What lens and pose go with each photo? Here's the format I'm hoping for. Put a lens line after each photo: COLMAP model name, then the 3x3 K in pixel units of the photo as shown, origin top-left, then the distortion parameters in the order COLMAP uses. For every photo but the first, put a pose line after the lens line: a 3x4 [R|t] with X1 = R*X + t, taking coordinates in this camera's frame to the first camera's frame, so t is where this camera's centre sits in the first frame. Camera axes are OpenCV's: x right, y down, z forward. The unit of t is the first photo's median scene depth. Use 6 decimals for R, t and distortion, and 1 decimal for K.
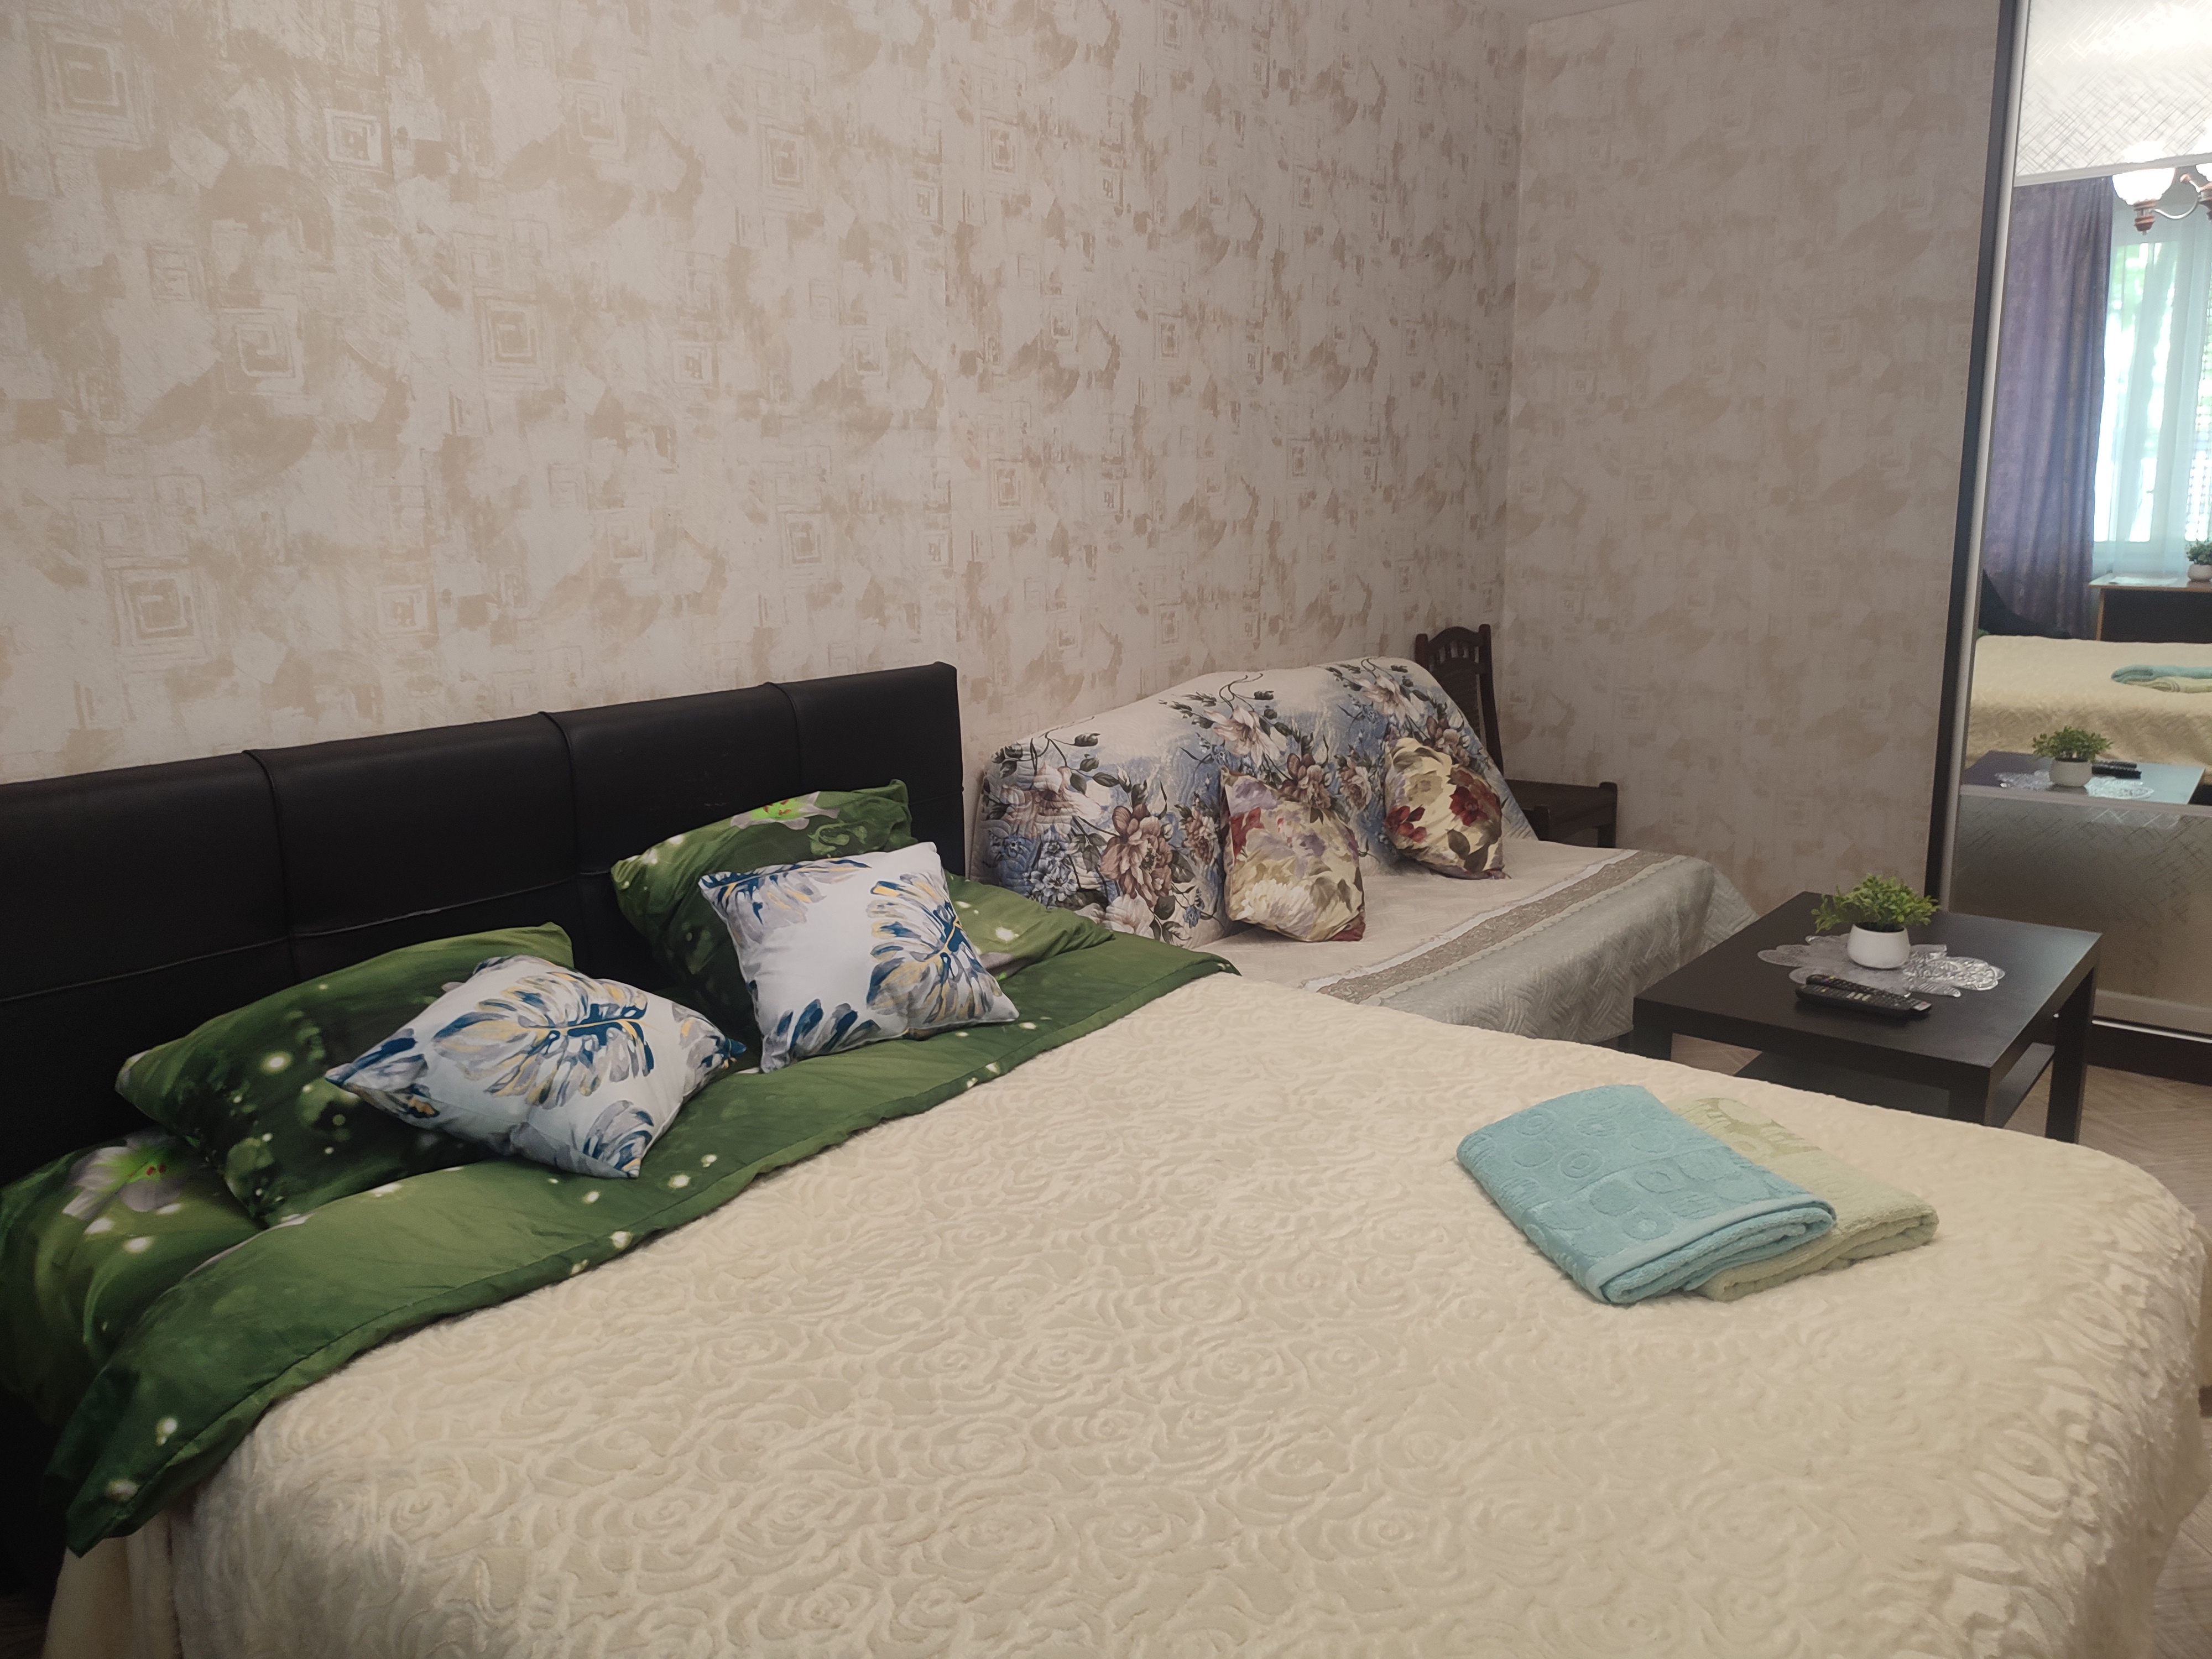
lens RADIAL K [[1571.1, 0, 1111.9], [0, 1571.1, 829.7], [0, 0, 1]] dist [0.018640, -0.023236]
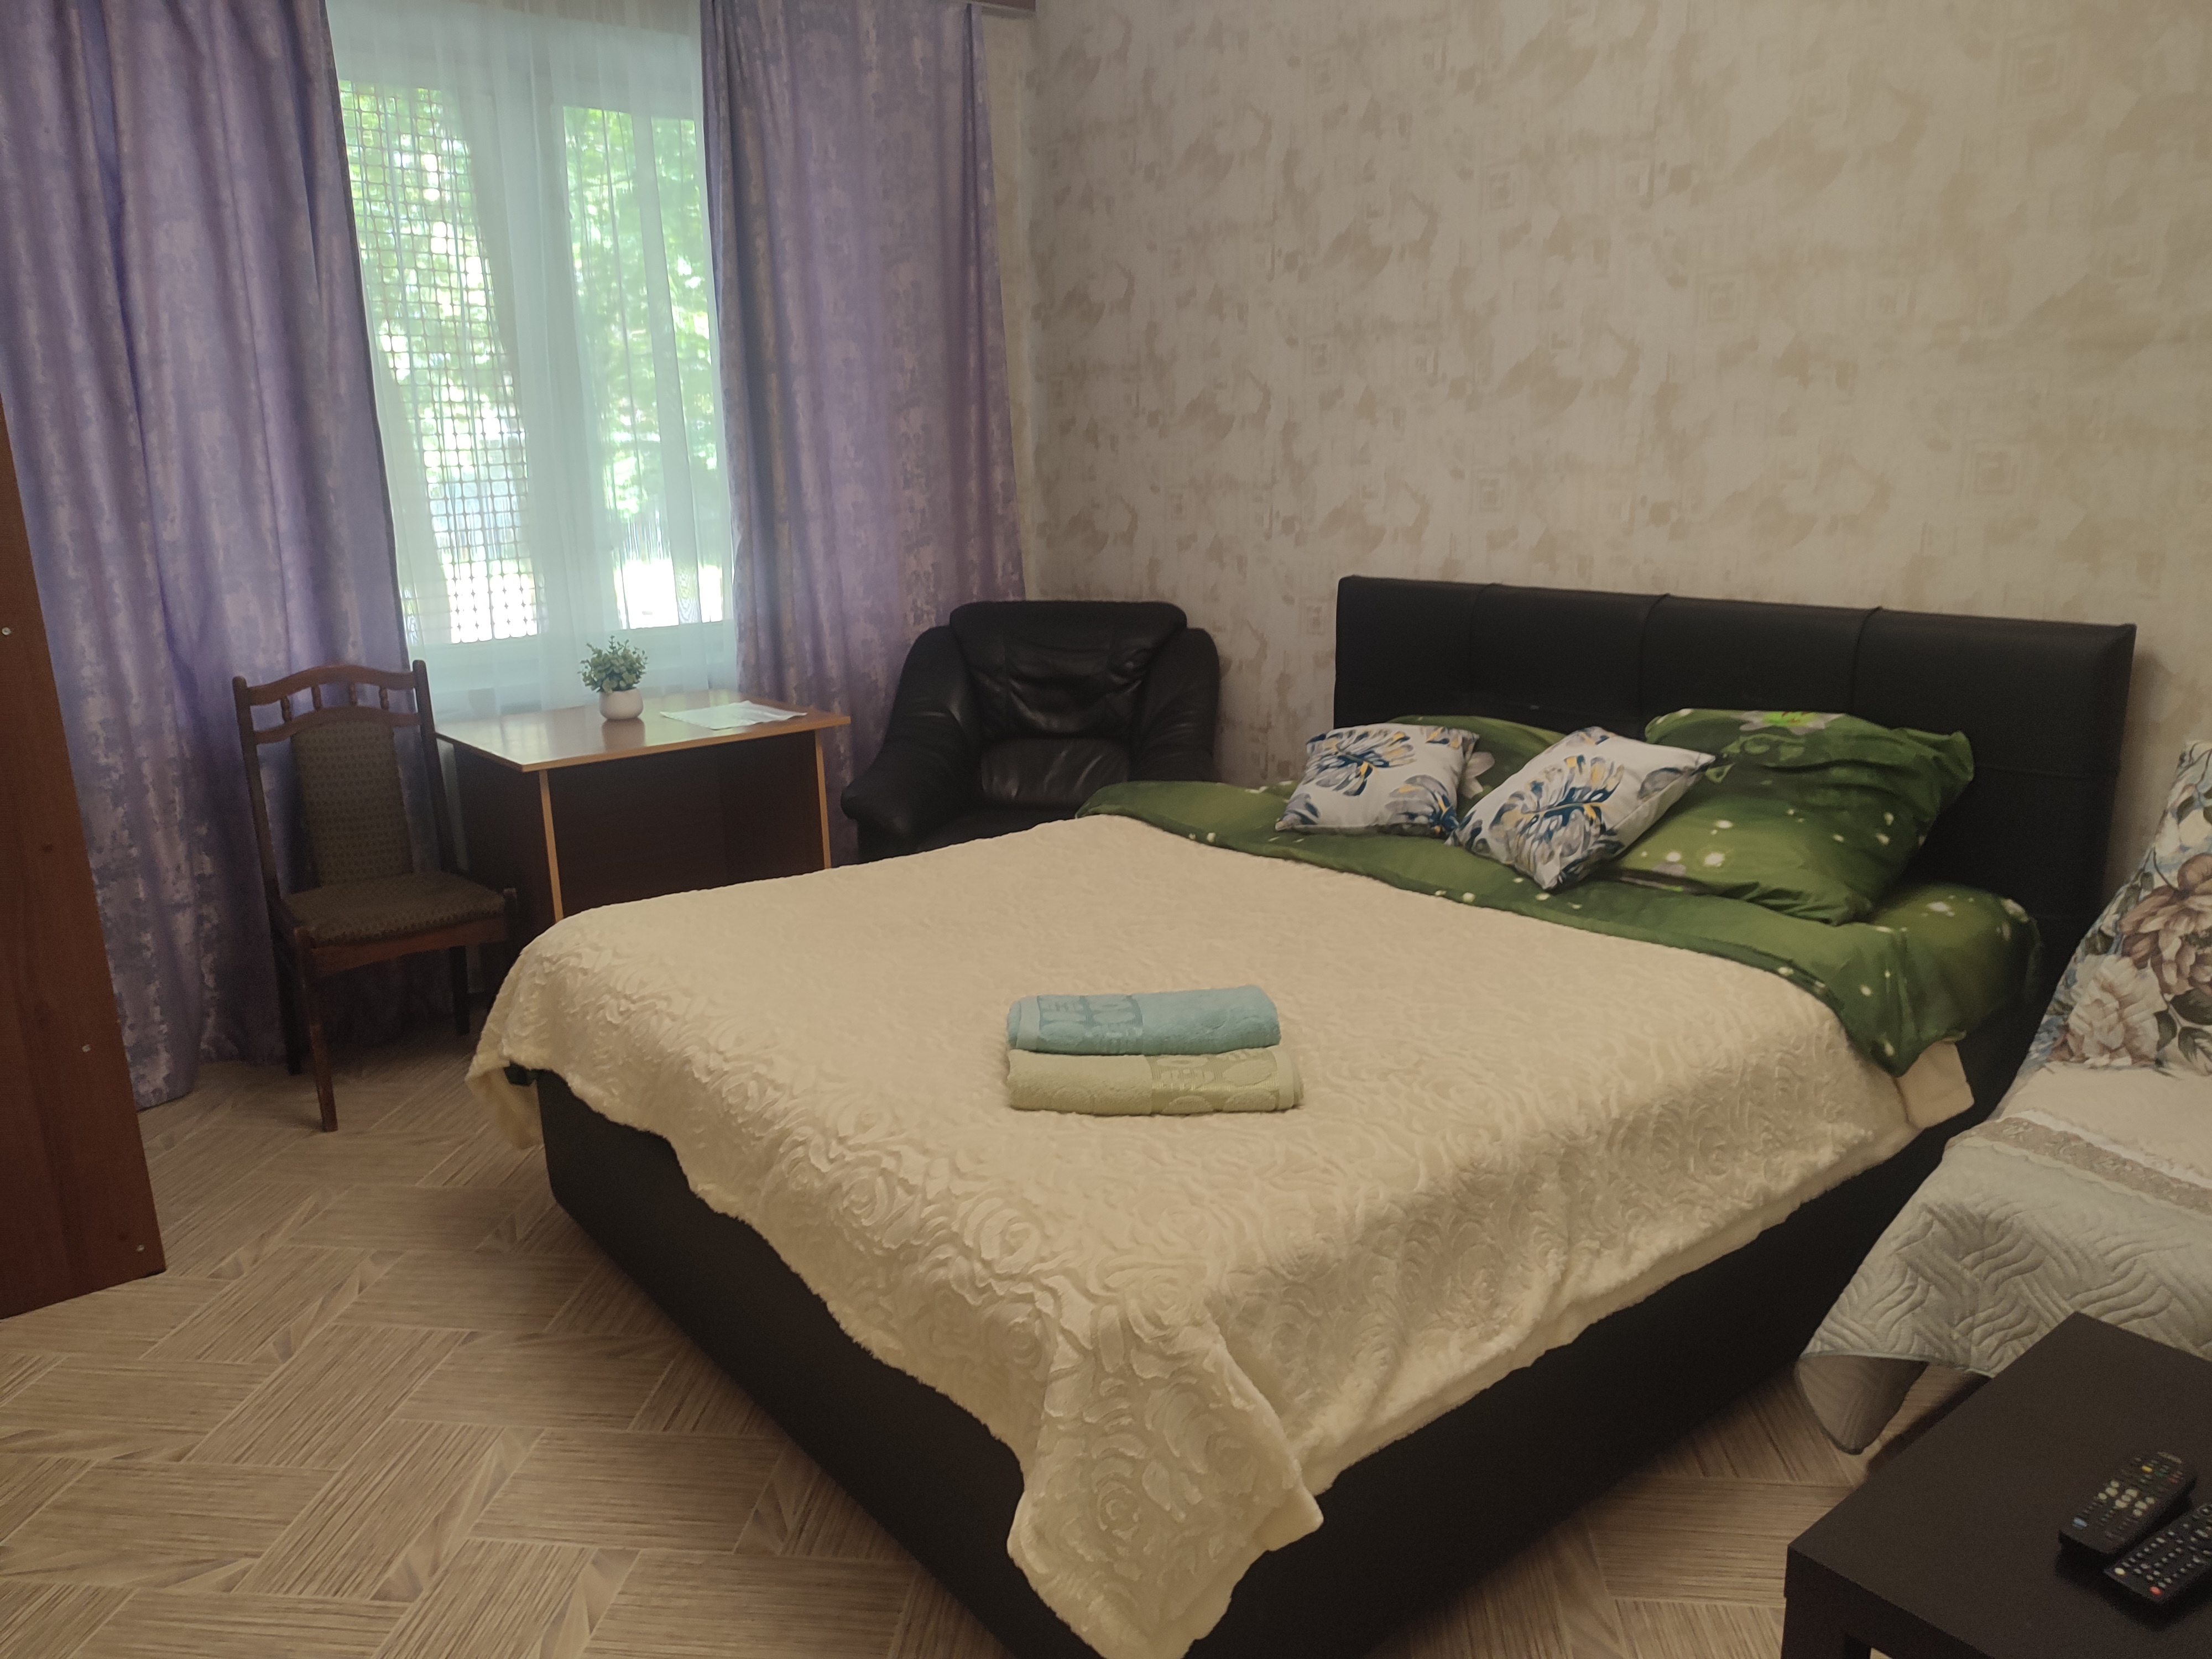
lens RADIAL K [[1571.1, 0, 1105.0], [0, 1571.1, 824.8], [0, 0, 1]] dist [0.018640, -0.023236]
pose [[-0.201440, 0.253124, -0.946229, 1.025730], [-0.179839, 0.940053, 0.289757, -0.190354], [0.962850, 0.228537, -0.143842, 0.783200]]
